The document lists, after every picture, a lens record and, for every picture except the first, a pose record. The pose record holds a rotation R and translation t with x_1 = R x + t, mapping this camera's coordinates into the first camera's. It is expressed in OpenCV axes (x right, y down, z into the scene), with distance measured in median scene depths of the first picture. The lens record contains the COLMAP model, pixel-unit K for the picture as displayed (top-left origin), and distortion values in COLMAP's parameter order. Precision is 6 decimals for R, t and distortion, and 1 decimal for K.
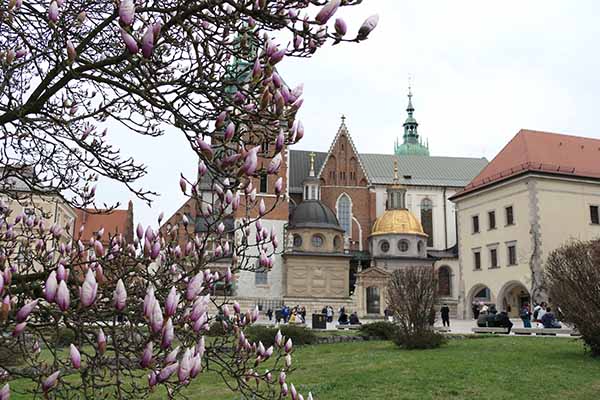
lens RADIAL K [[559.8, 0, 300.0], [0, 559.8, 200.0], [0, 0, 1]] dist [-0.001743, 0.000236]
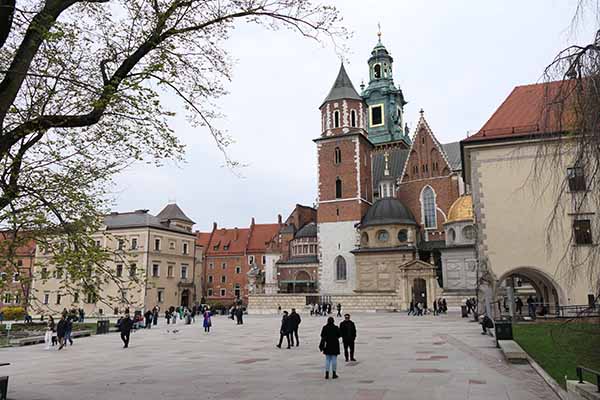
lens RADIAL K [[473.1, 0, 300.0], [0, 473.1, 200.0], [0, 0, 1]] dist [-0.002701, -0.000887]
pose [[0.792196, -0.140202, -0.593944, 0.420661], [0.140898, 0.988977, -0.045522, 0.021837], [0.593779, -0.047623, 0.803218, 0.181793]]
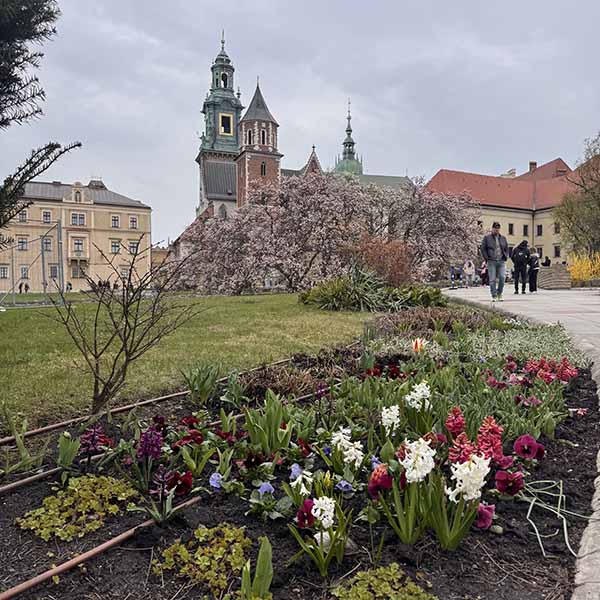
lens RADIAL K [[546.4, 0, 300.0], [0, 546.4, 300.0], [0, 0, 1]] dist [0.168038, -0.345559]
pose [[0.982745, -0.014474, 0.184398, -0.226072], [-0.023679, 0.978885, 0.203035, -0.059173], [-0.183444, -0.203898, 0.961652, -0.393707]]
